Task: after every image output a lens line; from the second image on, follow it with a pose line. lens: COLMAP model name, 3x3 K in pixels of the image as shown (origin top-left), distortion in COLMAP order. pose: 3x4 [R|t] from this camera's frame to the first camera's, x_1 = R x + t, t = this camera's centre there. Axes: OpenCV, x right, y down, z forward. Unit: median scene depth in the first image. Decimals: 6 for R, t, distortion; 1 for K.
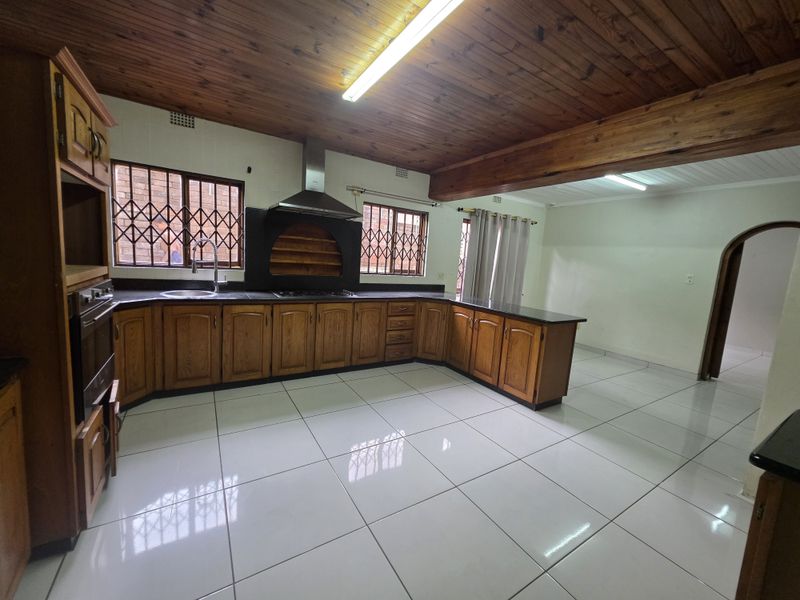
lens RADIAL K [[320.3, 0, 392.3], [0, 320.3, 297.9], [0, 0, 1]] dist [0.011075, -0.000342]
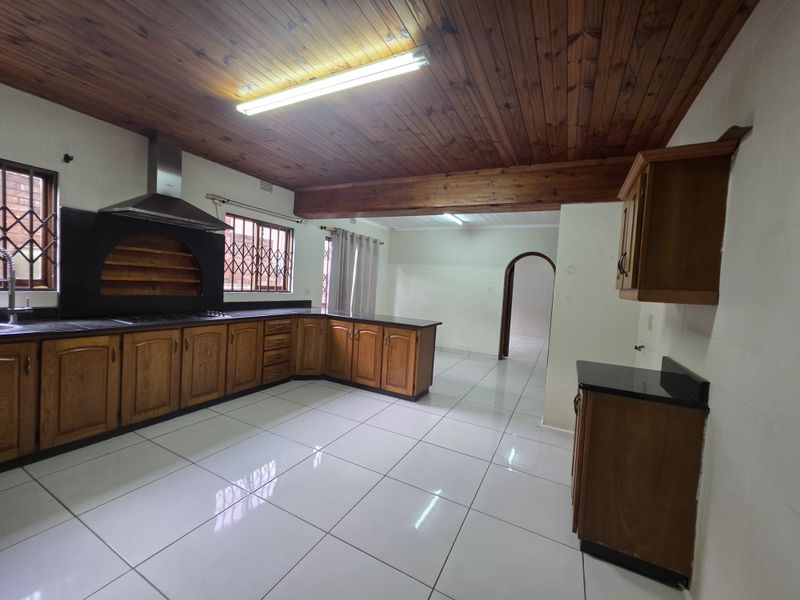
lens RADIAL K [[320.3, 0, 397.3], [0, 320.3, 298.9], [0, 0, 1]] dist [0.011075, -0.000342]
pose [[0.867685, -0.037862, 0.495670, -0.156847], [0.057528, 0.998044, -0.024467, -0.006529], [-0.493774, 0.049745, 0.868166, -0.024185]]
